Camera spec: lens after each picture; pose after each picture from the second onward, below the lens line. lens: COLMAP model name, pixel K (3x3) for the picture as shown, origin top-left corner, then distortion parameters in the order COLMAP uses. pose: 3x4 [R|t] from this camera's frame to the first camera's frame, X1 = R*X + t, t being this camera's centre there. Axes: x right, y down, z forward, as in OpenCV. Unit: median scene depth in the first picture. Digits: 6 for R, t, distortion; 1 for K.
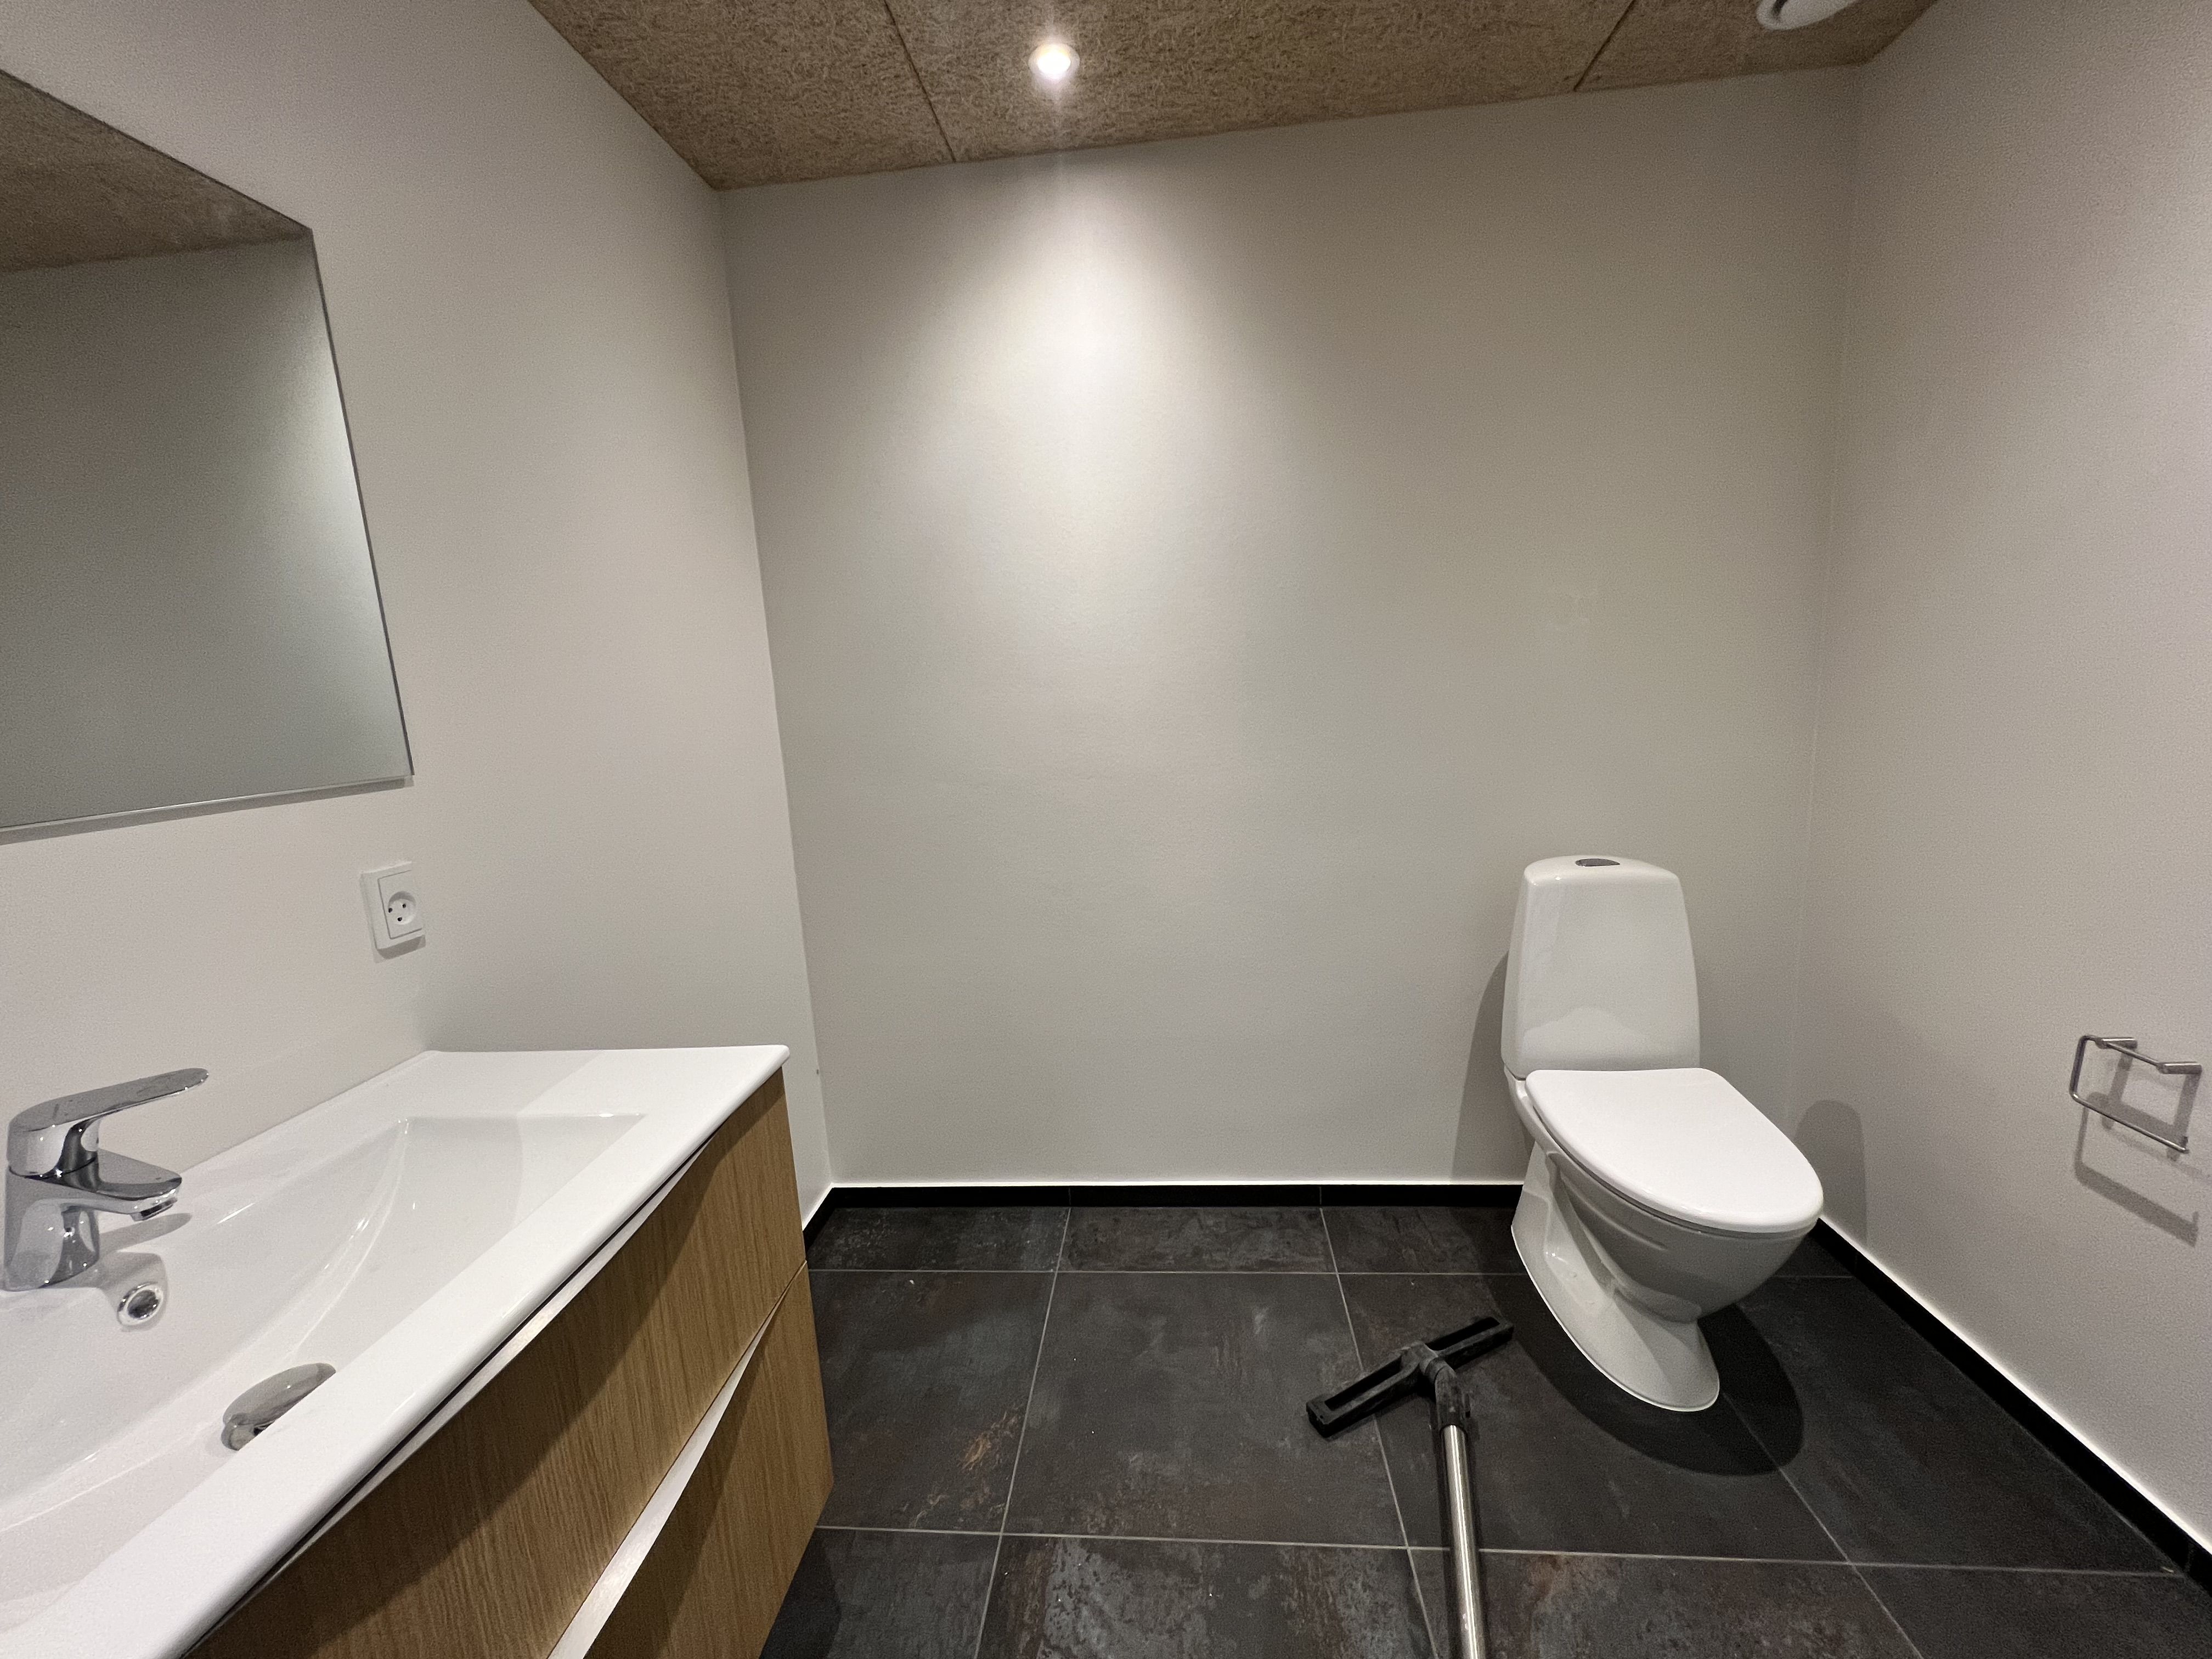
lens RADIAL K [[885.4, 0, 1110.0], [0, 885.4, 832.1], [0, 0, 1]] dist [0.001594, -0.000266]
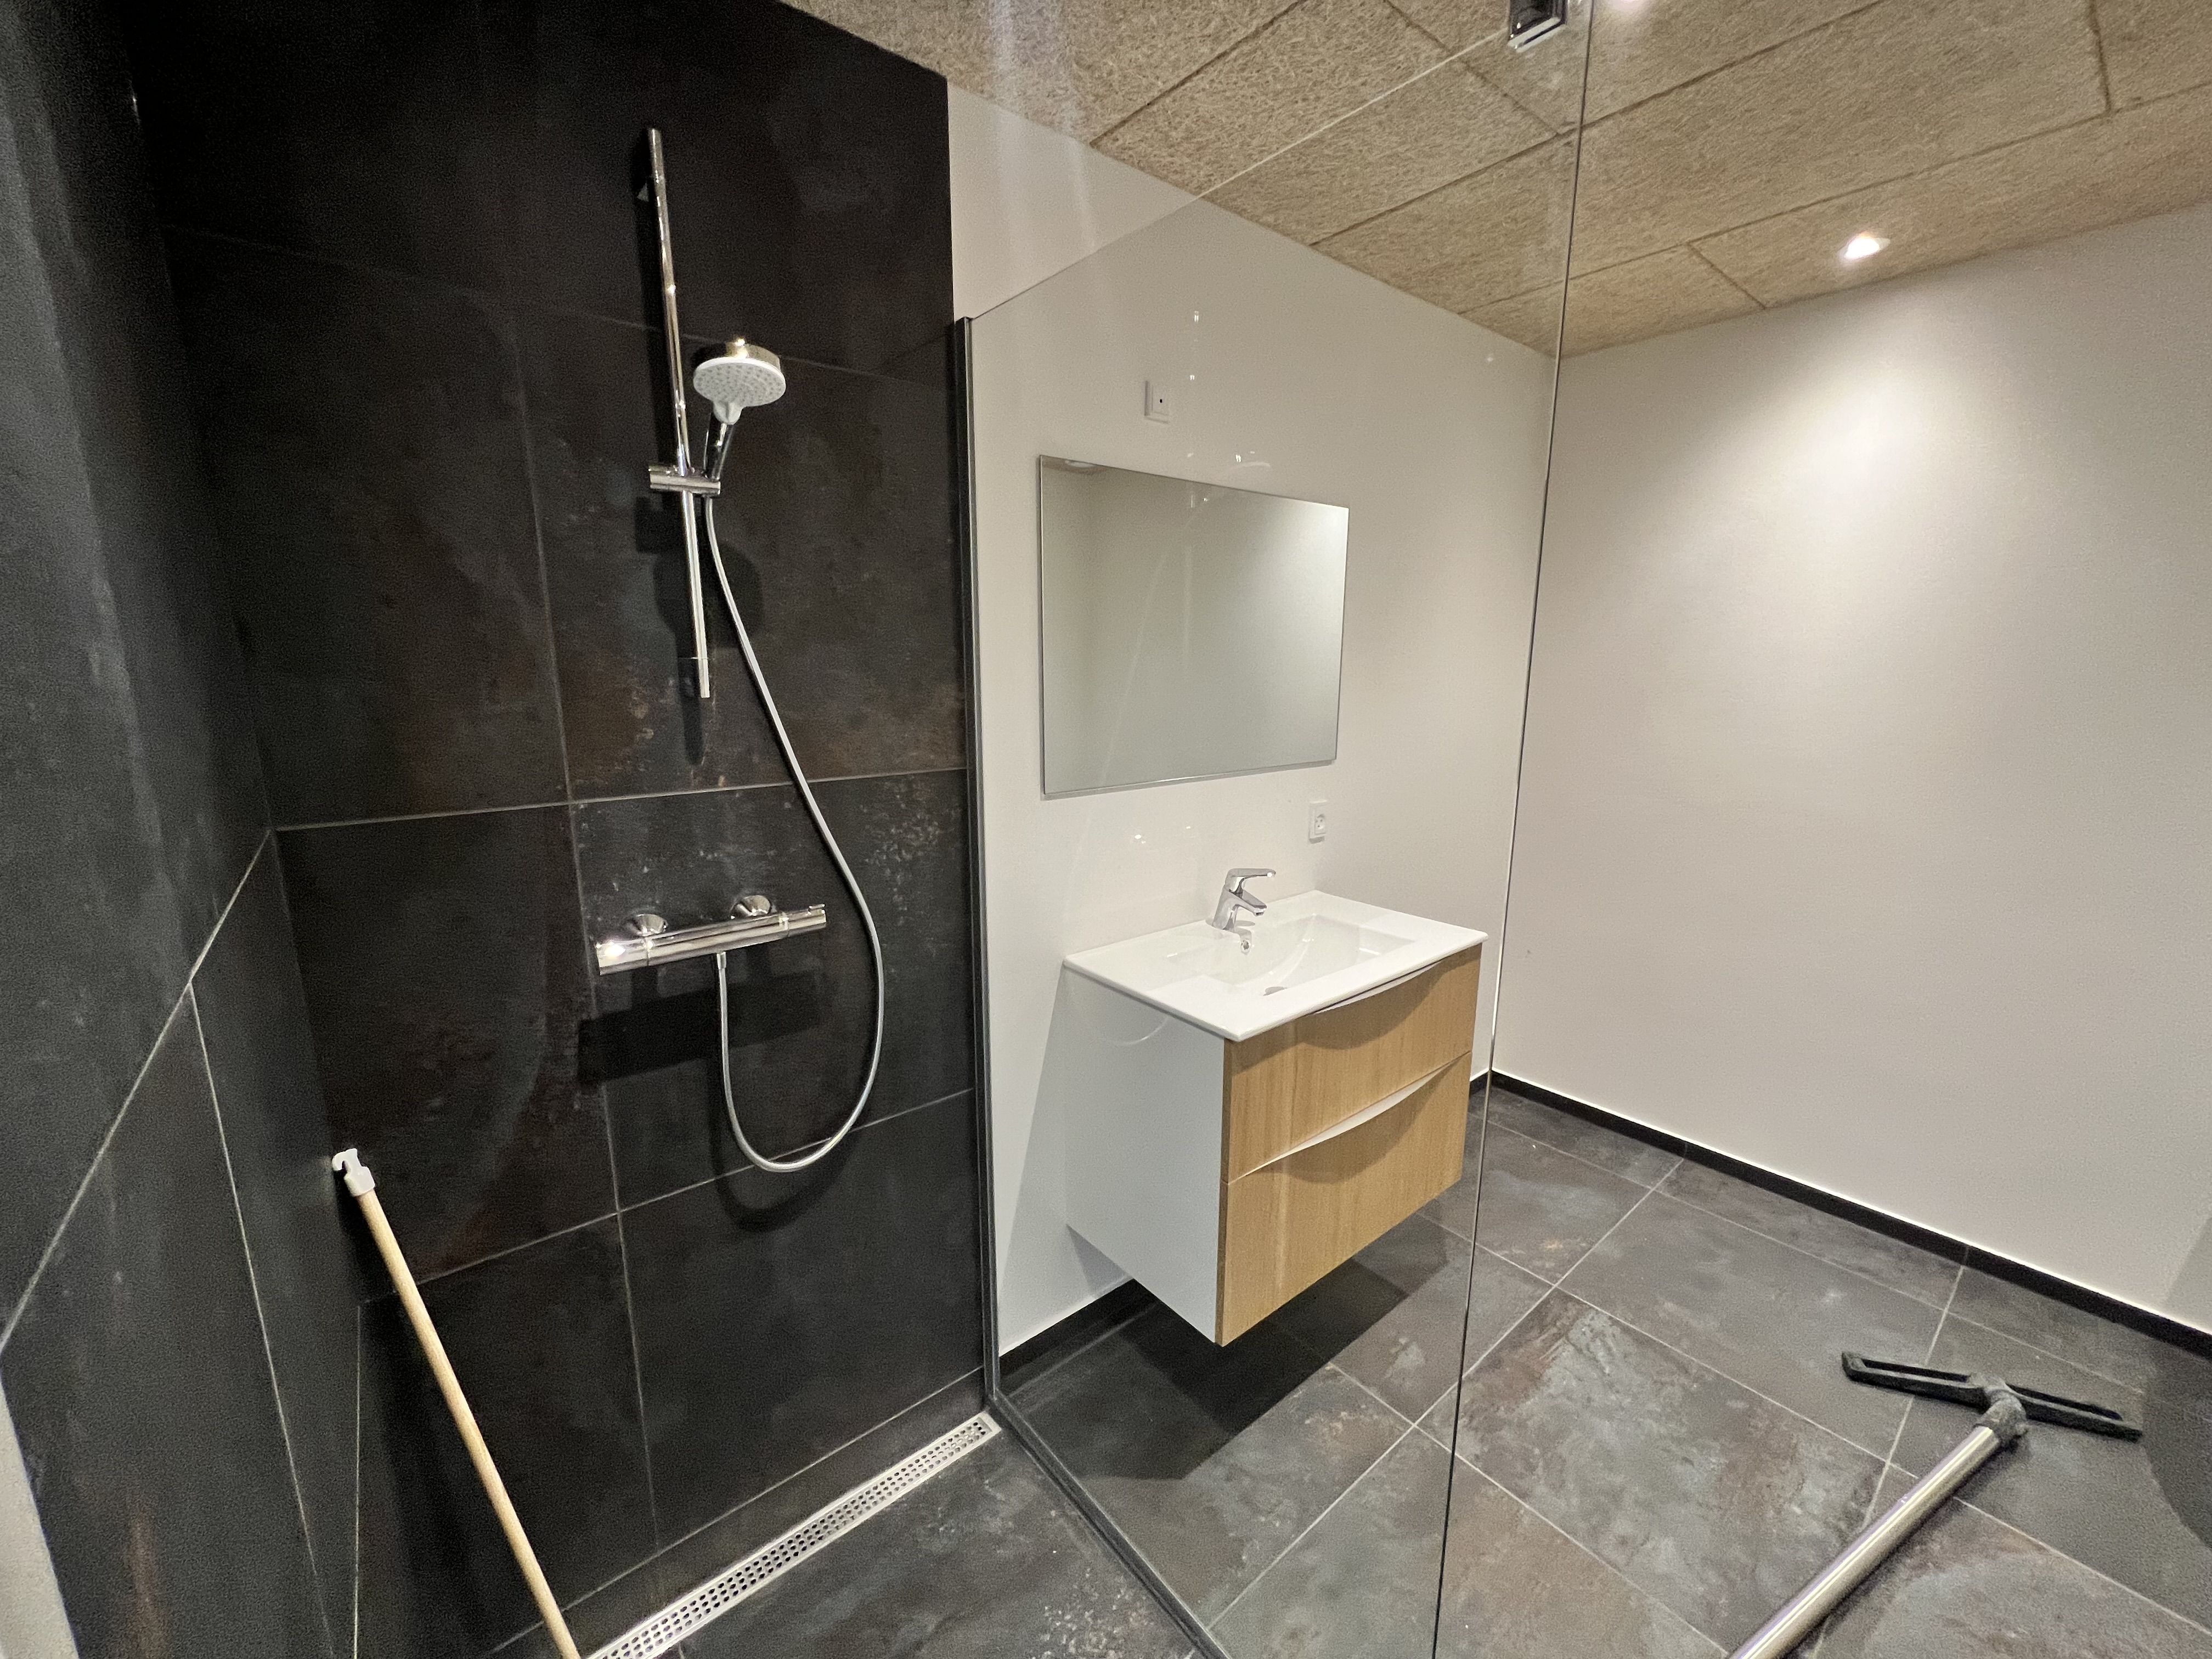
lens RADIAL K [[885.4, 0, 1108.2], [0, 885.4, 832.1], [0, 0, 1]] dist [0.001594, -0.000266]
pose [[0.698497, 0.195760, -0.688317, 0.219410], [-0.161529, 0.980163, 0.114843, -0.035626], [0.697145, 0.030966, 0.716261, -0.616985]]
